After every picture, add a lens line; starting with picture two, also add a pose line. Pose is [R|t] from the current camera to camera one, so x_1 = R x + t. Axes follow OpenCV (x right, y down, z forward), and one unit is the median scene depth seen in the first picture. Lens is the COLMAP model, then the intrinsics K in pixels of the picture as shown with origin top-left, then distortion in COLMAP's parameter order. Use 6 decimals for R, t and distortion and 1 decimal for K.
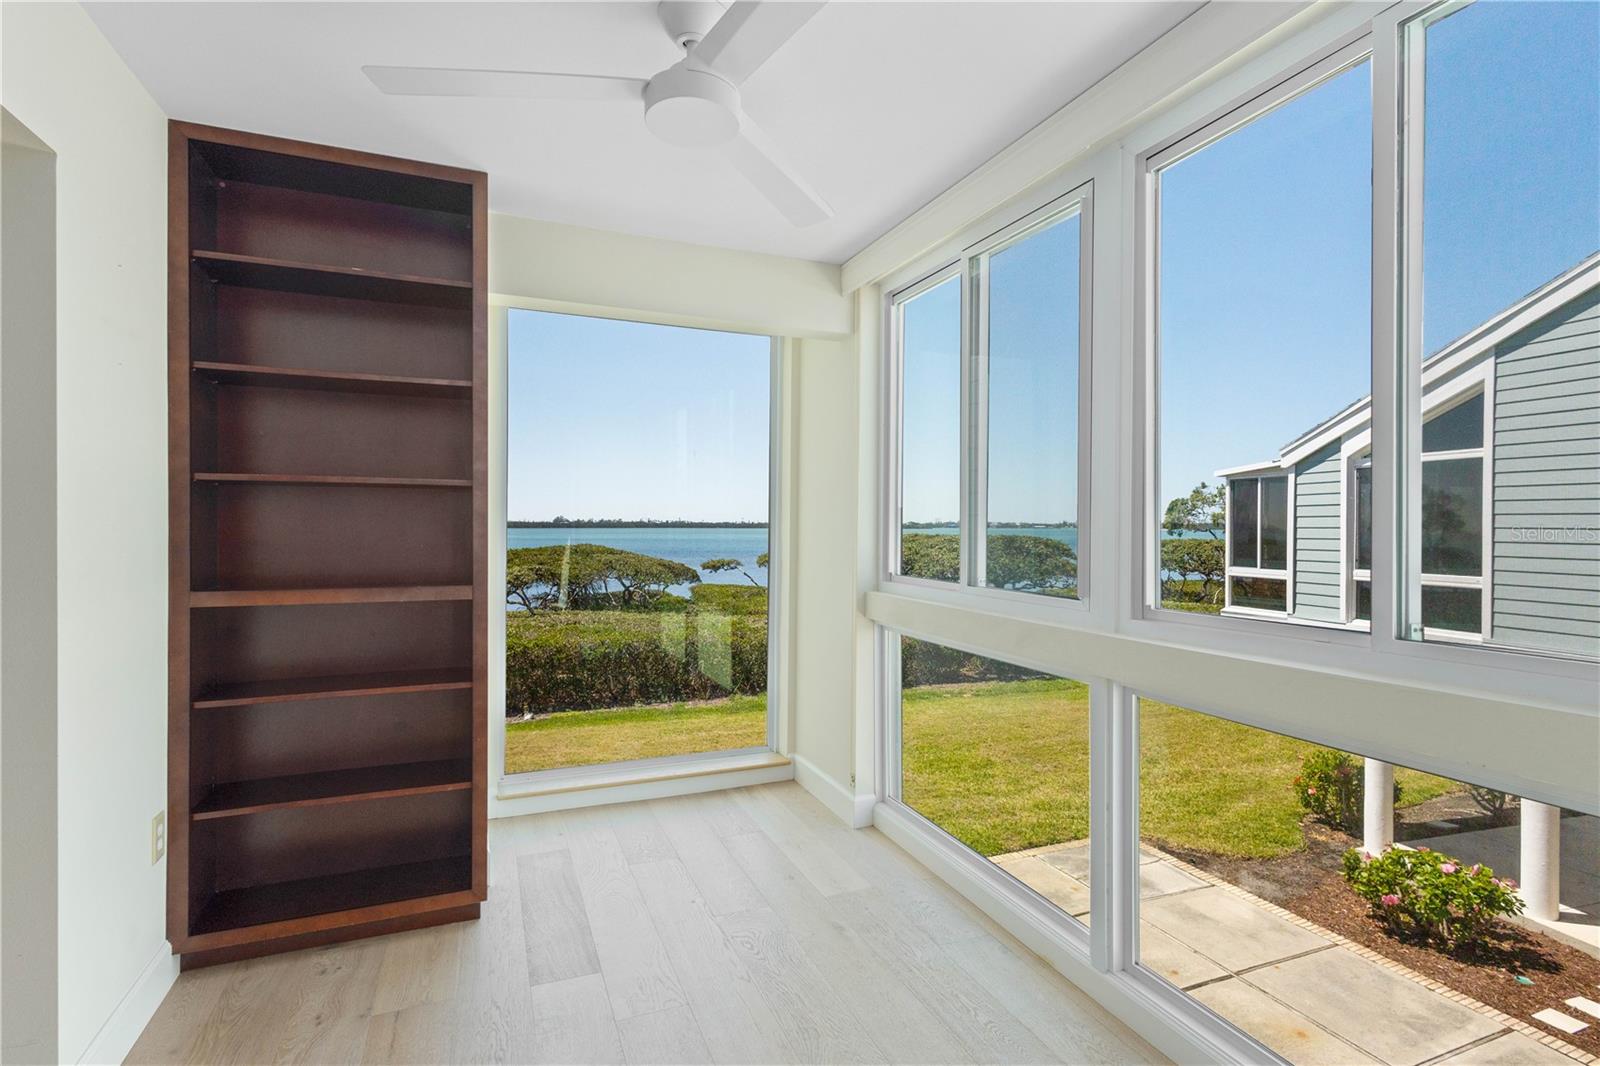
lens RADIAL K [[742.5, 0, 795.4], [0, 742.5, 532.7], [0, 0, 1]] dist [0.006171, -0.001087]
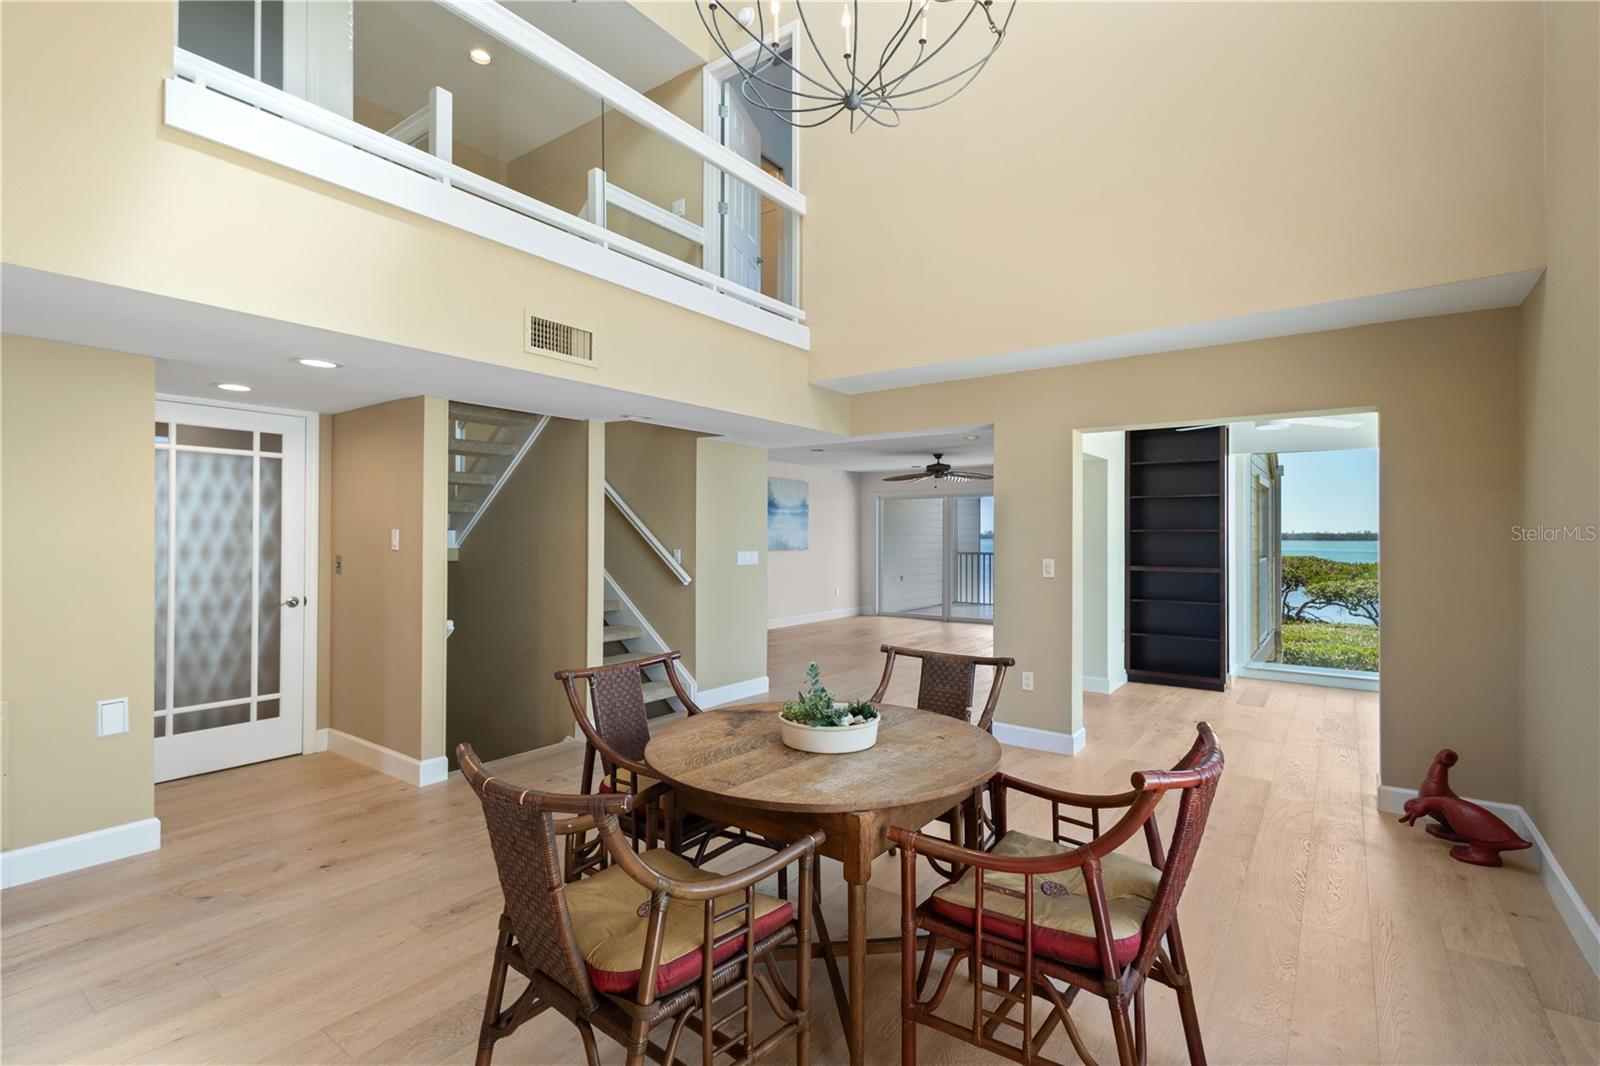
lens RADIAL K [[742.5, 0, 795.8], [0, 742.5, 533.1], [0, 0, 1]] dist [0.006171, -0.001087]
pose [[0.521423, -0.003610, -0.853291, 1.183229], [-0.001125, 0.999987, -0.004918, -0.044837], [0.853298, 0.003524, 0.521412, -1.909711]]
